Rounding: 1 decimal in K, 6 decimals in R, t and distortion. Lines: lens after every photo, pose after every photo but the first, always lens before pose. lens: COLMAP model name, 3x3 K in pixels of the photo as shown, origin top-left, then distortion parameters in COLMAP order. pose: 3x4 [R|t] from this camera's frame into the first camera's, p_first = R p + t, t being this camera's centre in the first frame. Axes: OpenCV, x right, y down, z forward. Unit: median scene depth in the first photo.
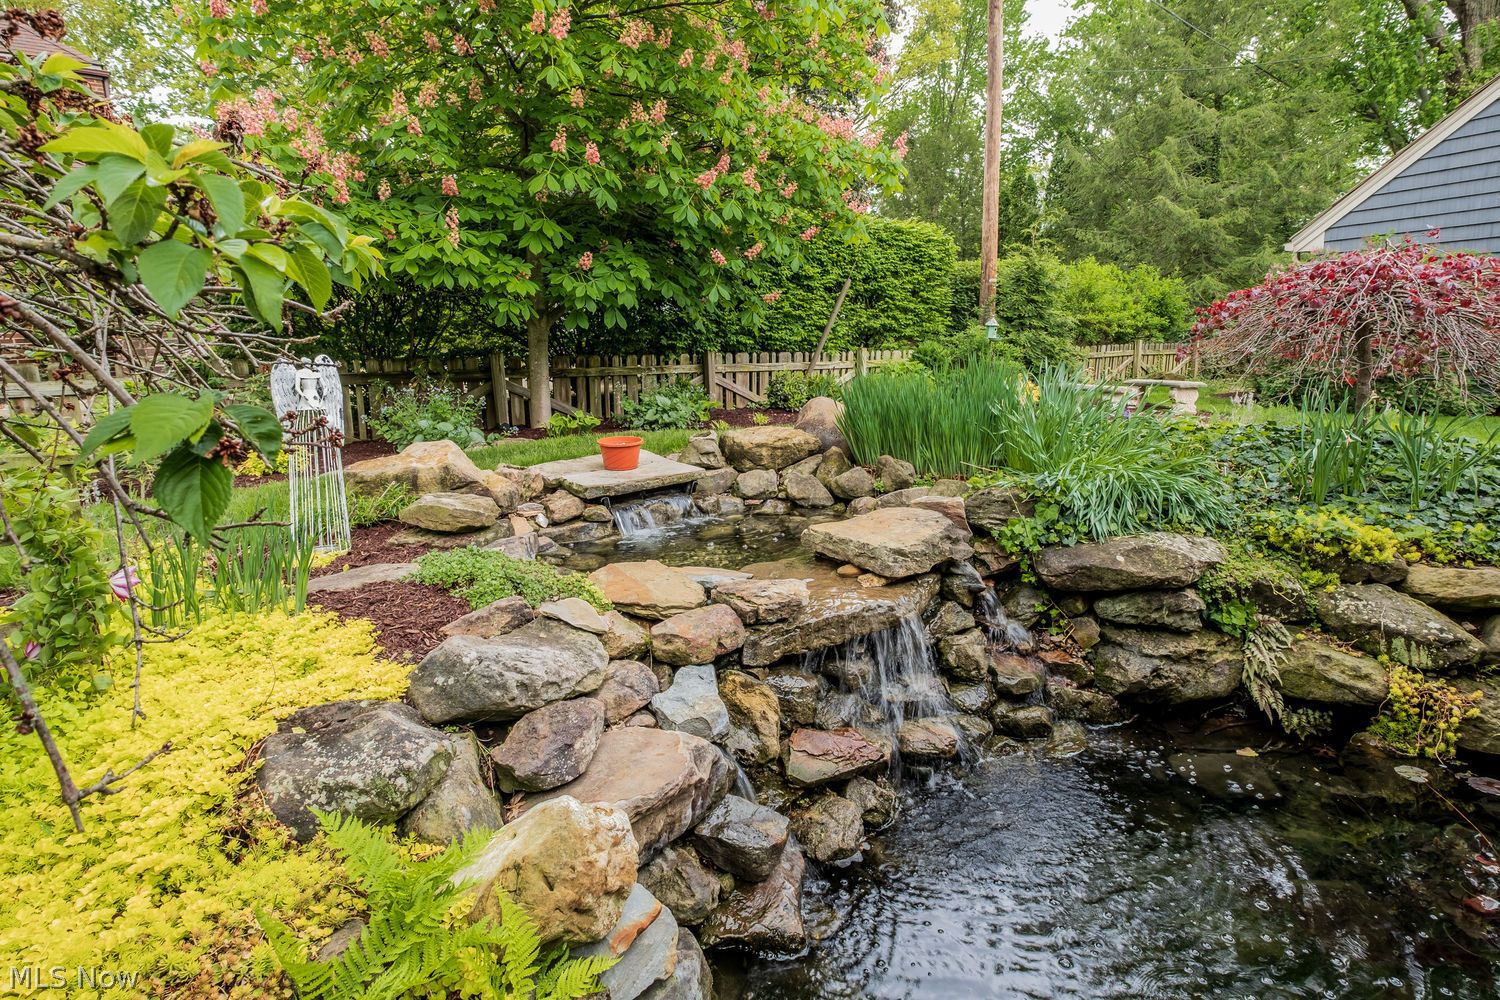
lens RADIAL K [[728.1, 0, 749.6], [0, 728.1, 501.6], [0, 0, 1]] dist [0.001602, 0.000137]
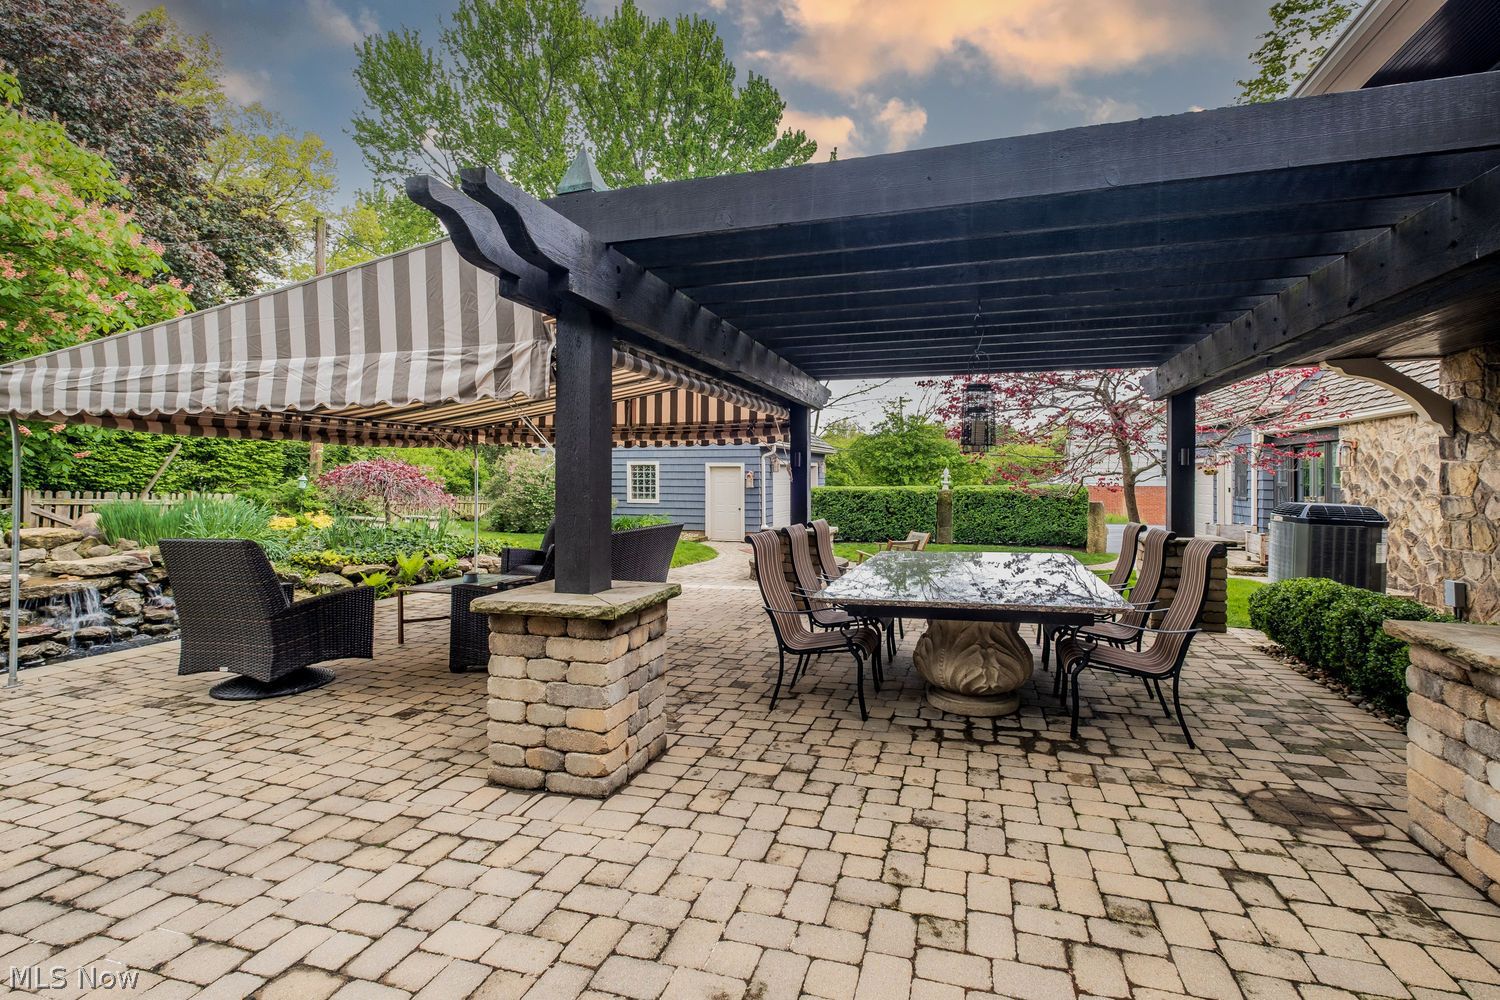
lens RADIAL K [[664.0, 0, 759.2], [0, 664.0, 493.1], [0, 0, 1]] dist [0.003743, 0.000367]
pose [[0.746011, 0.033737, 0.665079, 0.129867], [0.113683, 0.977604, -0.177107, 0.165268], [-0.656159, 0.207732, 0.725468, -0.743323]]
